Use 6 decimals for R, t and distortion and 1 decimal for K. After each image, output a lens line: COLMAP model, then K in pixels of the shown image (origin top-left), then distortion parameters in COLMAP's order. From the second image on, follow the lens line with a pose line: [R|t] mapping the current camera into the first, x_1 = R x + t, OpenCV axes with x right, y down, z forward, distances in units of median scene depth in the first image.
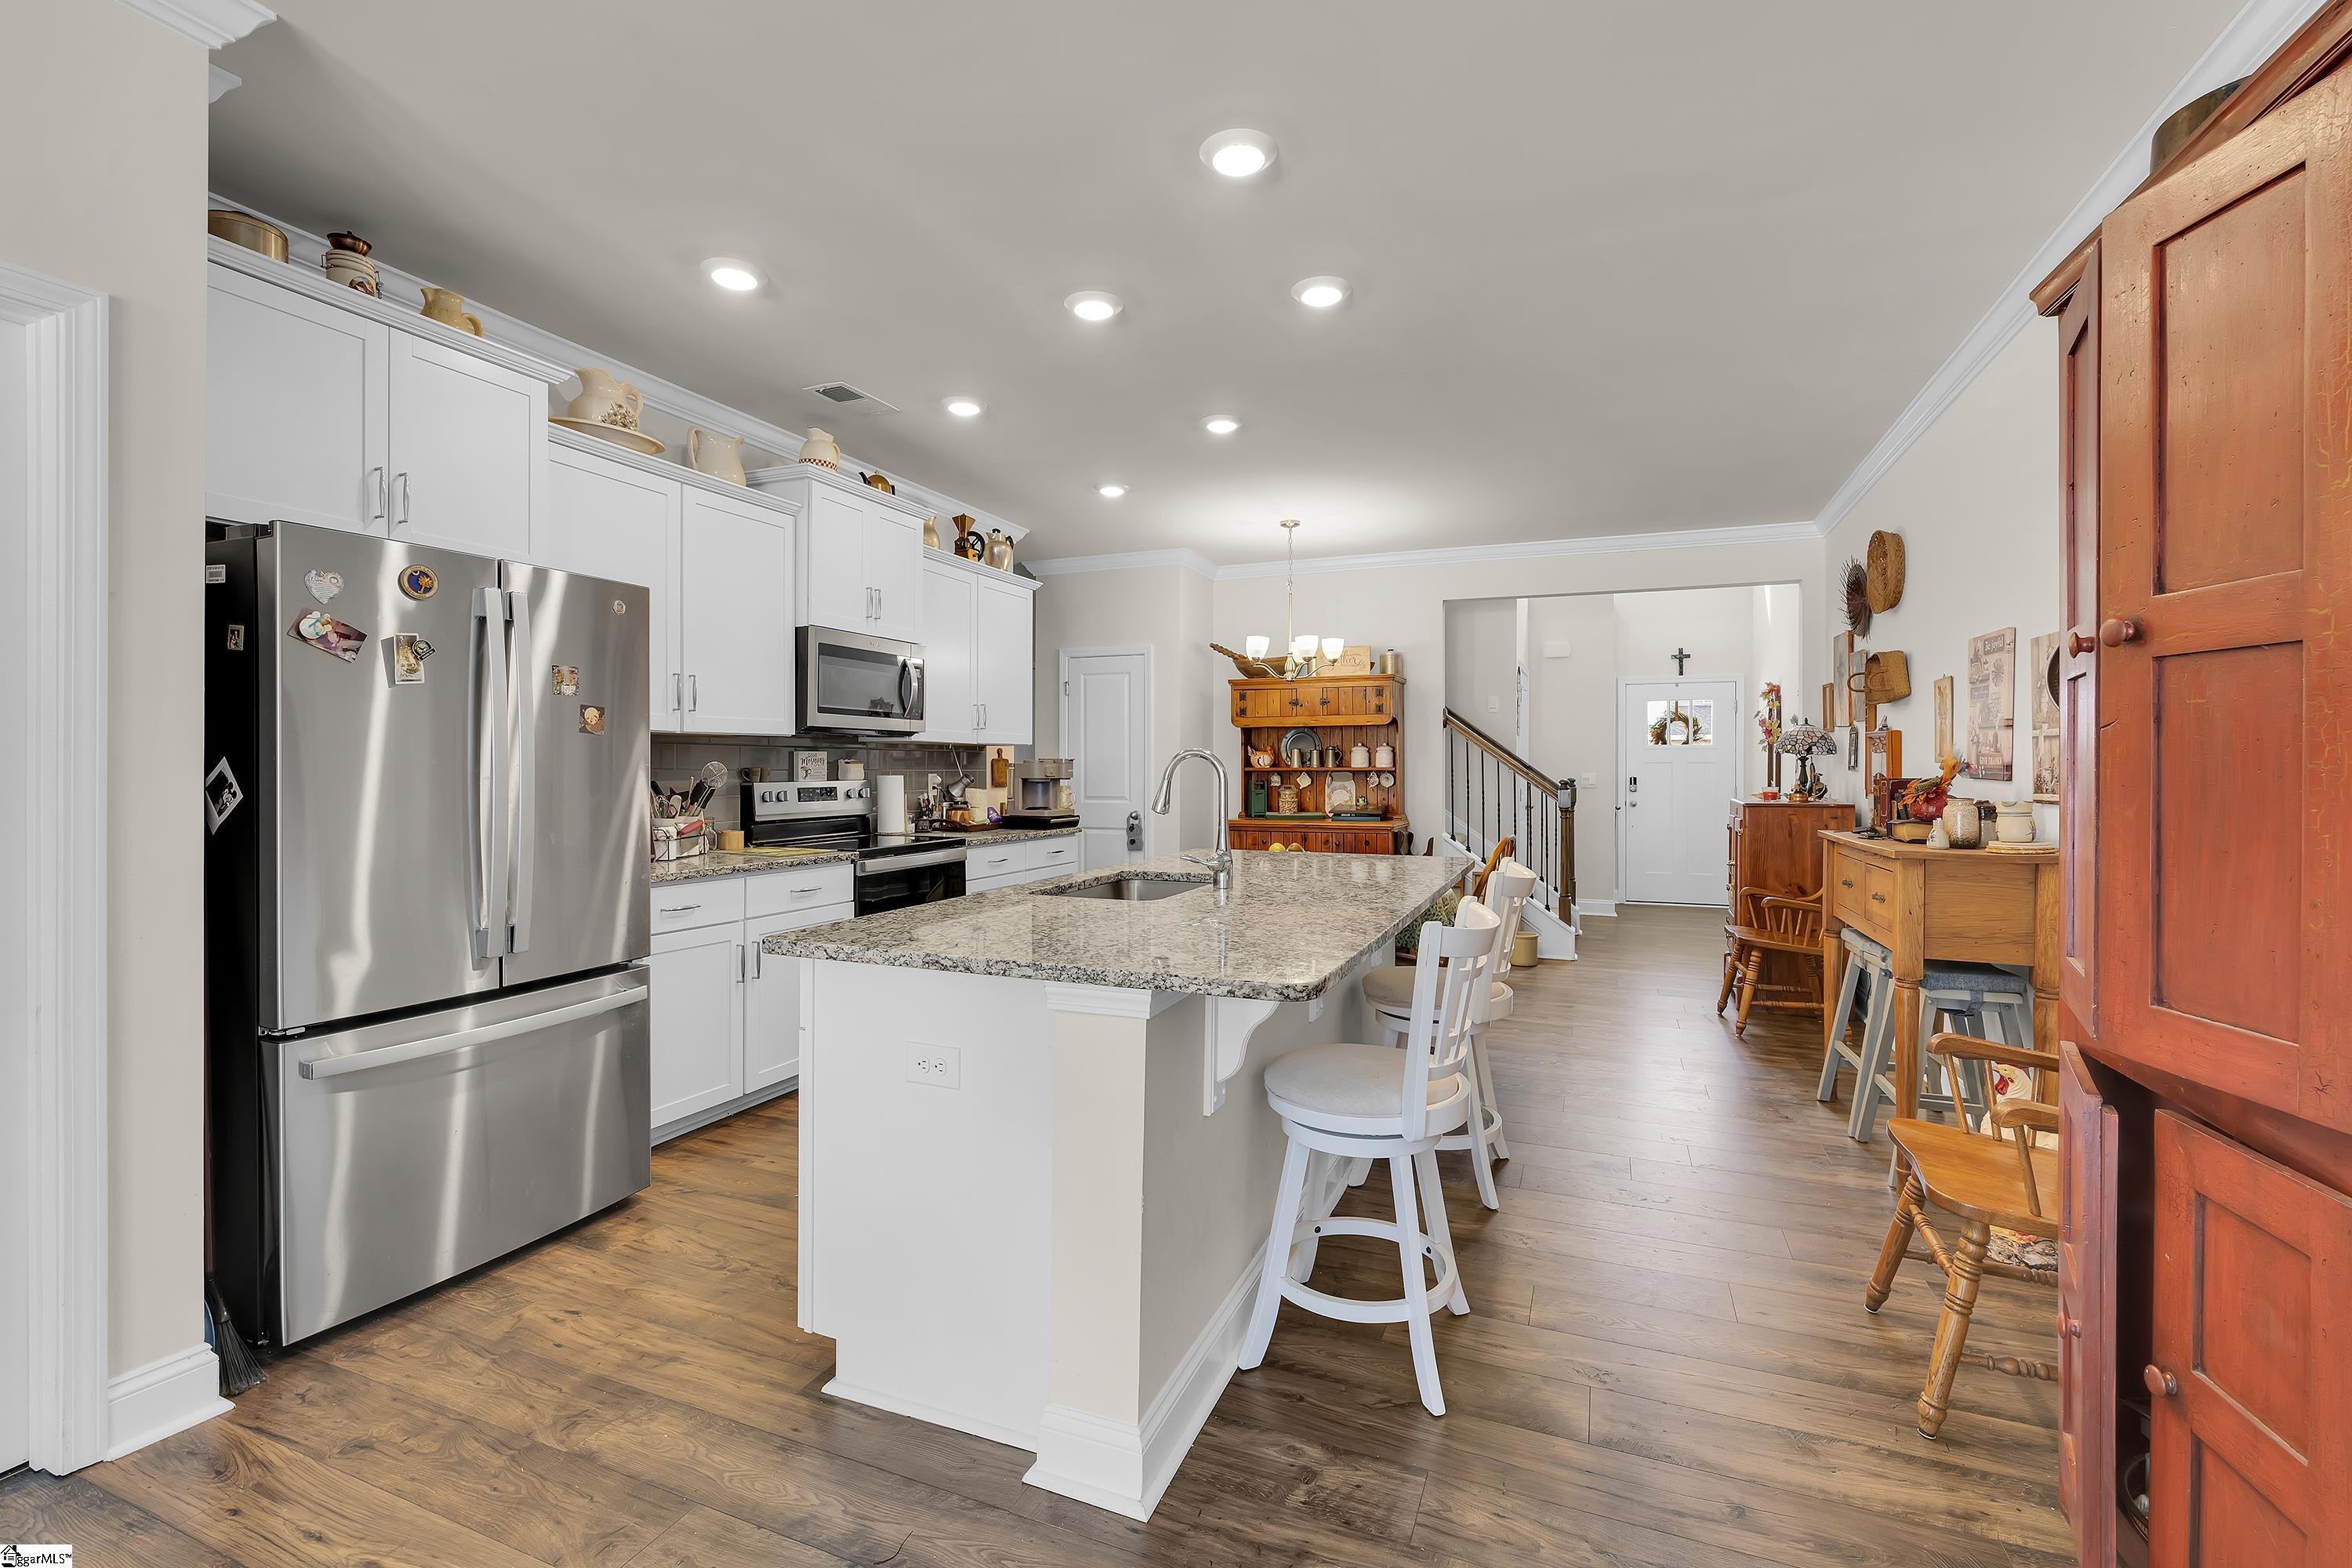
lens RADIAL K [[1027.0, 0, 1176.0], [0, 1027.0, 784.0], [0, 0, 1]] dist [-0.000695, -0.000072]
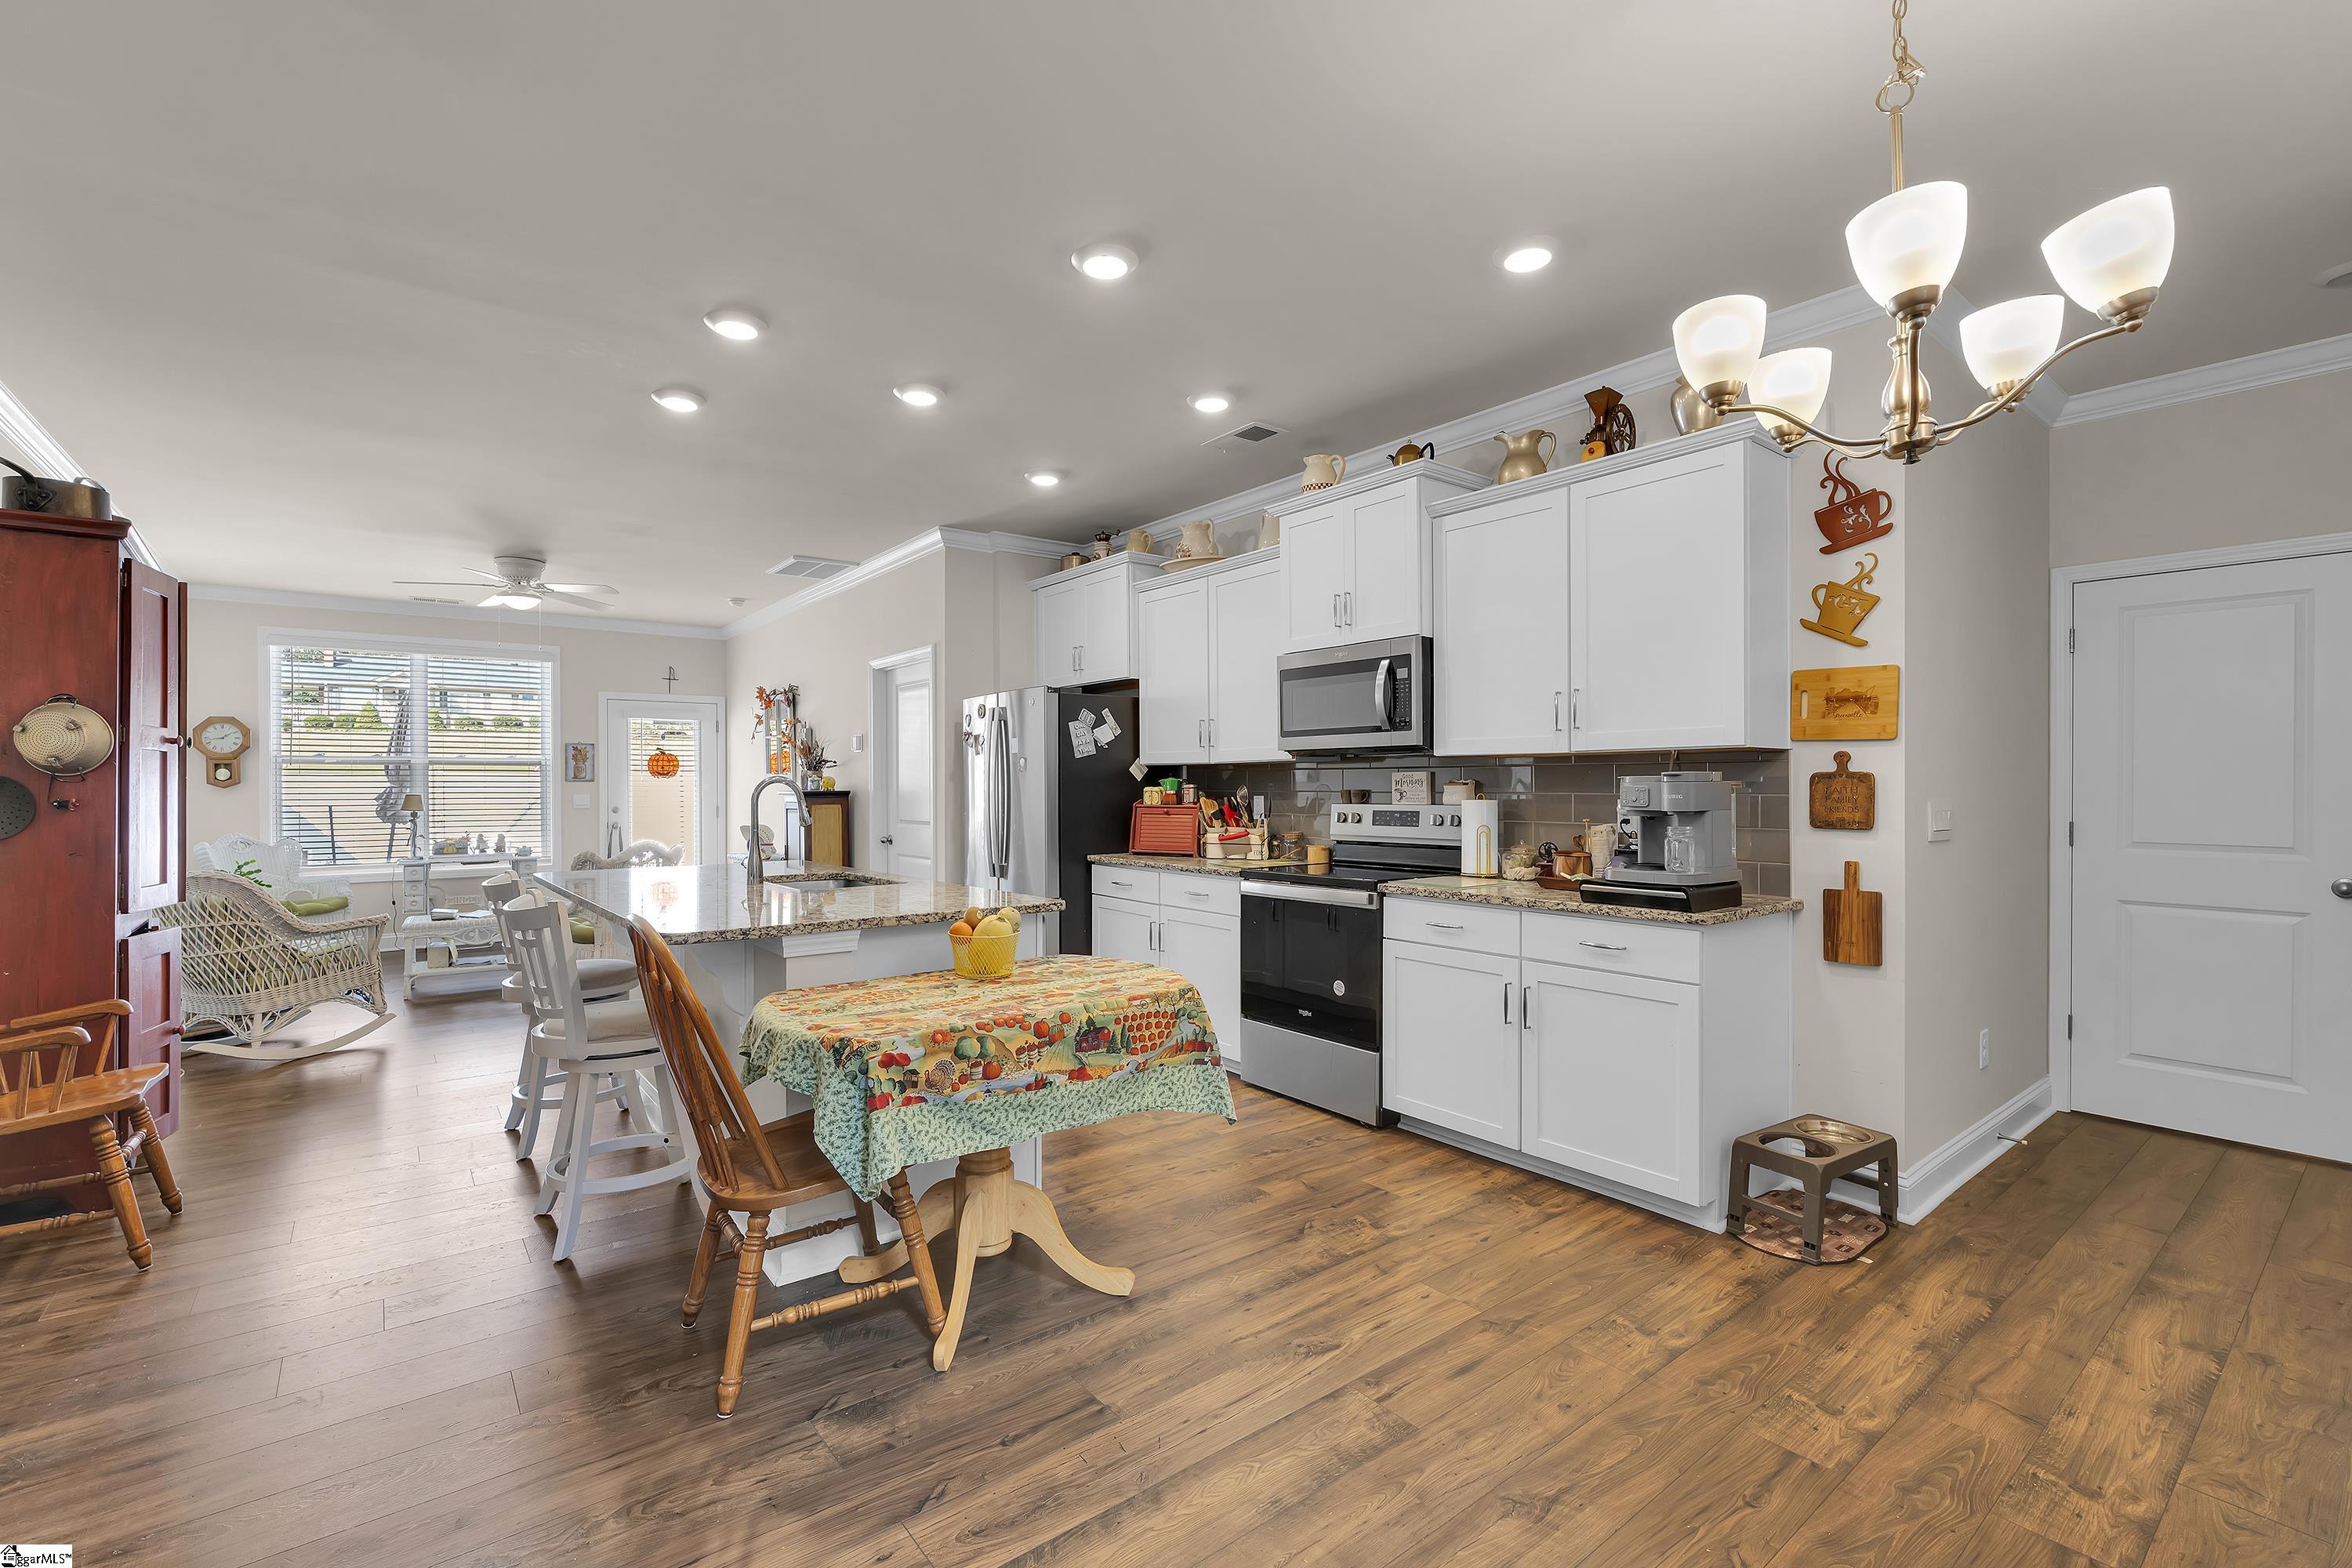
lens RADIAL K [[1027.0, 0, 1176.0], [0, 1027.0, 784.0], [0, 0, 1]] dist [-0.000695, -0.000072]
pose [[-0.491548, -0.006587, -0.870825, 0.545275], [-0.016148, 0.999868, 0.001551, -0.018958], [0.870701, 0.014825, -0.491590, 1.260532]]
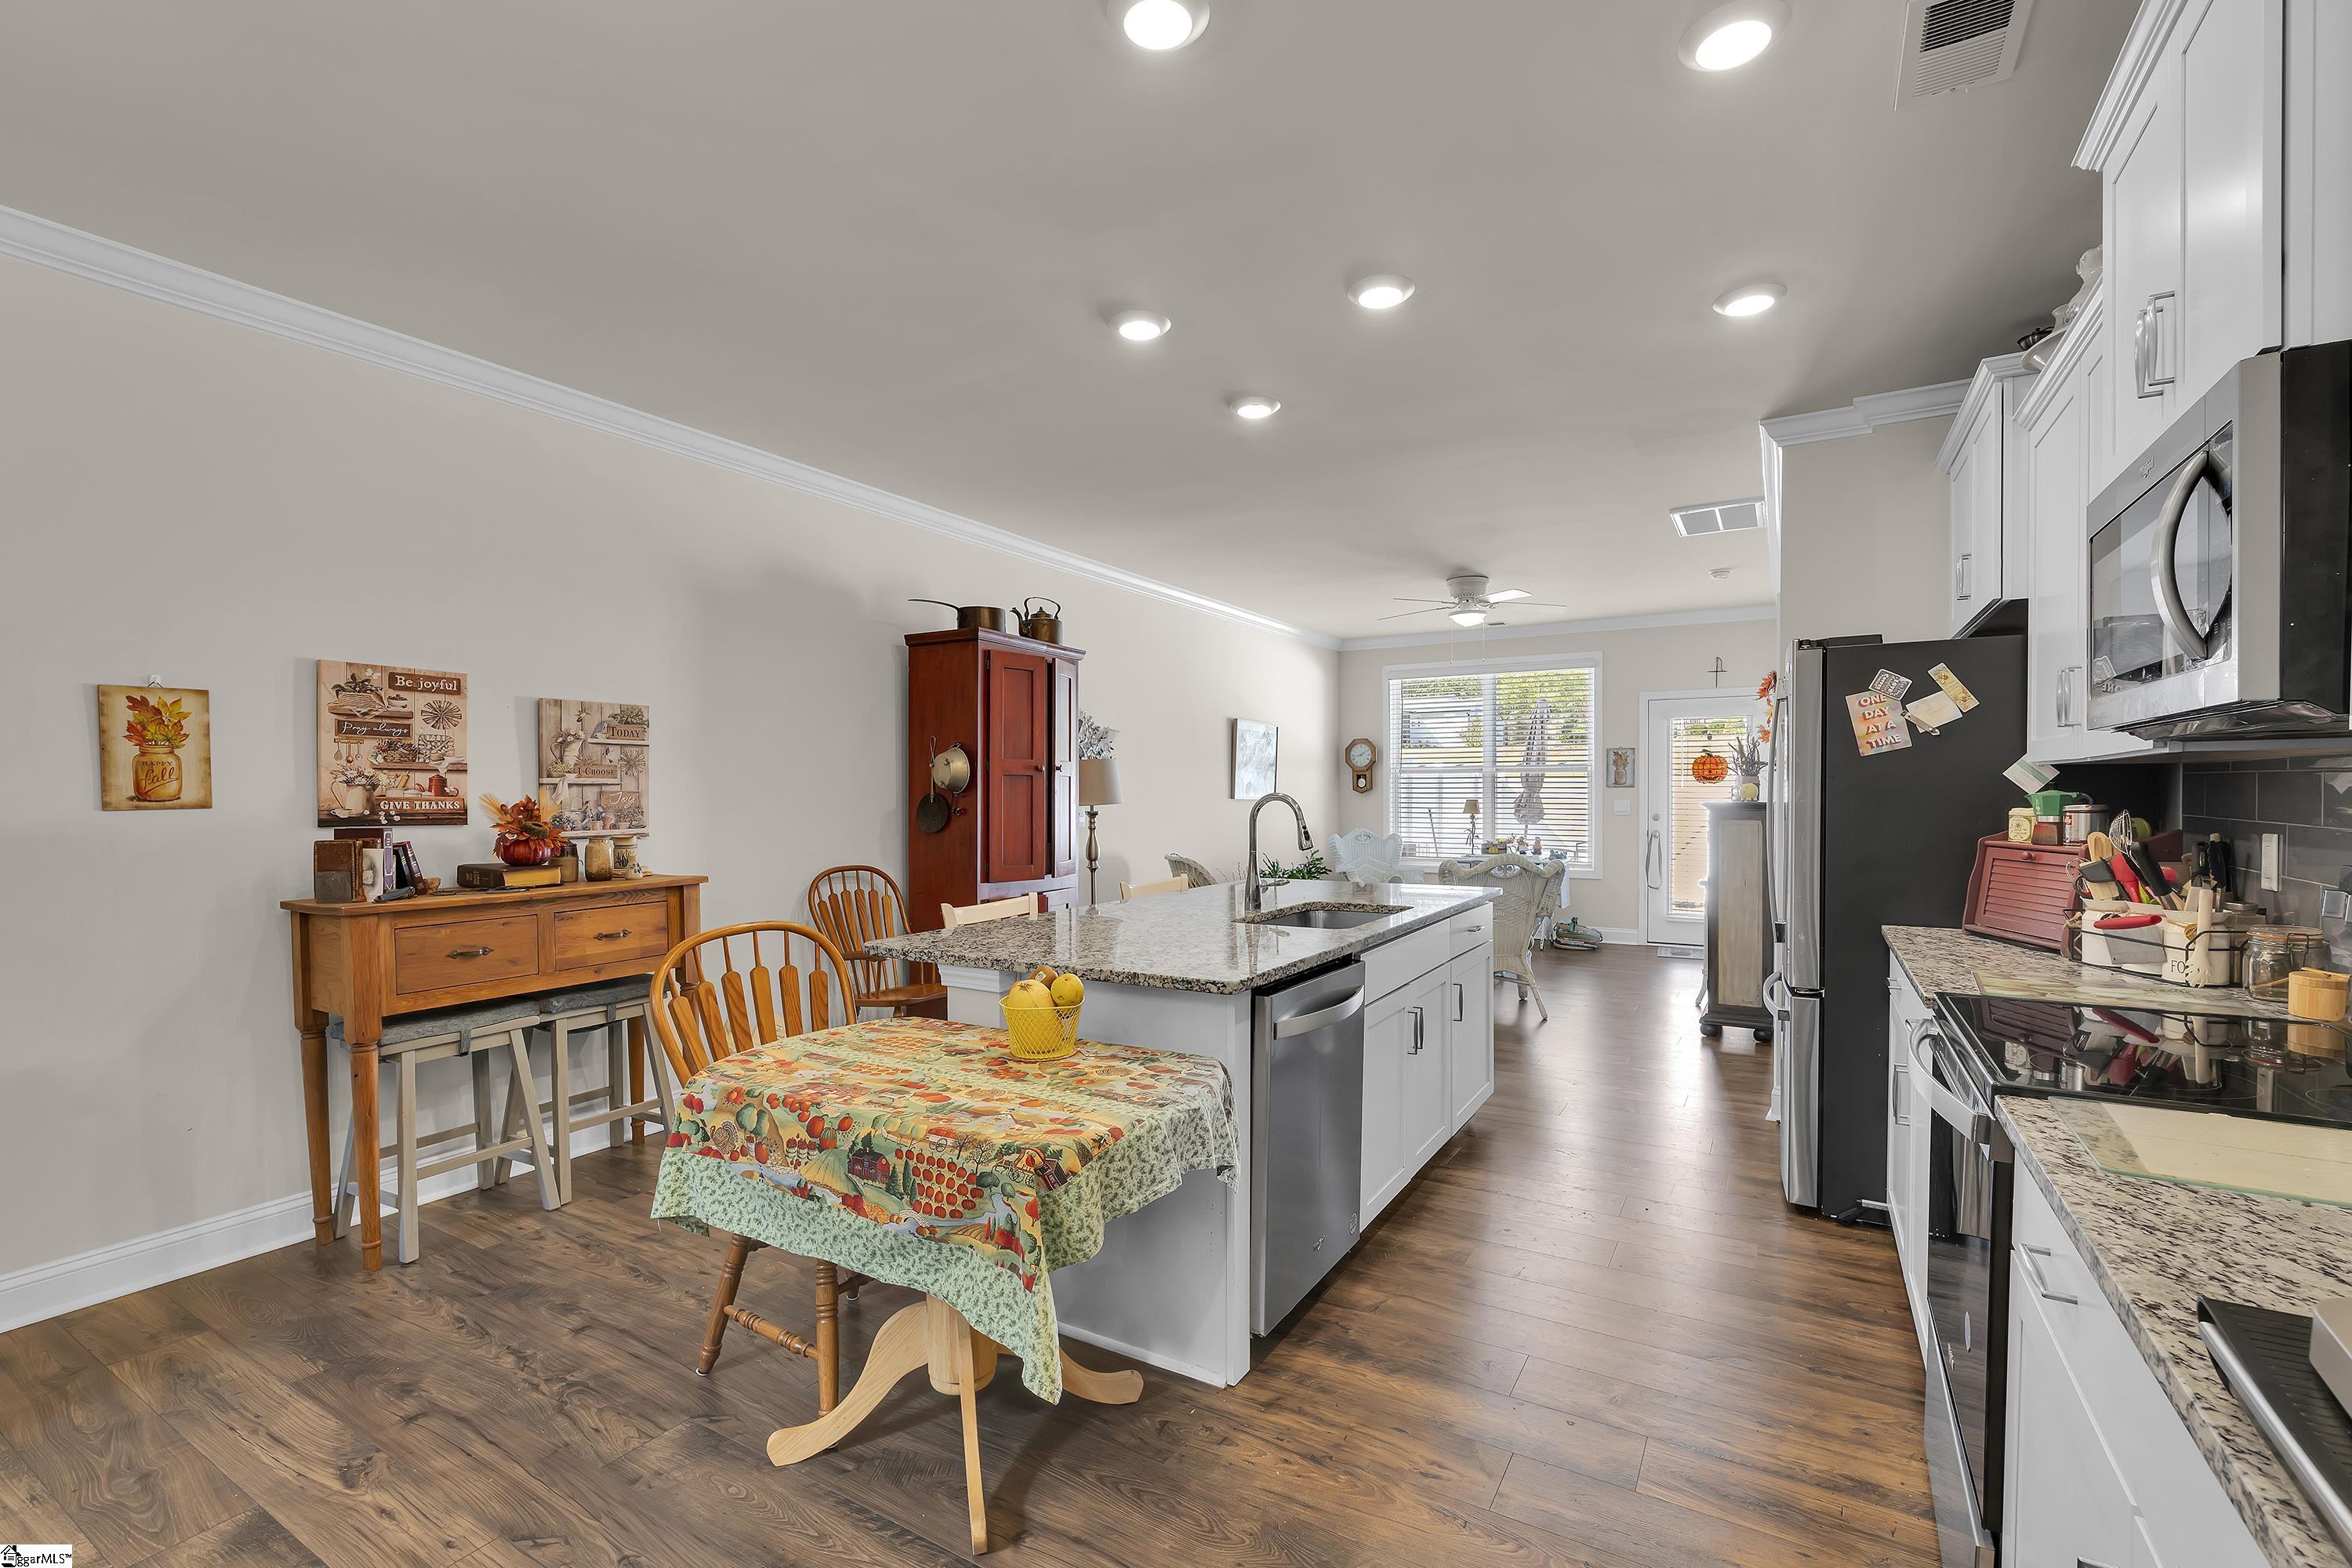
lens RADIAL K [[1035.7, 0, 1179.0], [0, 1035.7, 808.8], [0, 0, 1]] dist [-0.001836, -0.000417]
pose [[-0.988953, -0.004240, 0.148170, -0.034510], [0.001439, 0.999269, 0.038200, -0.035610], [-0.148224, 0.037991, -0.988224, 1.328588]]
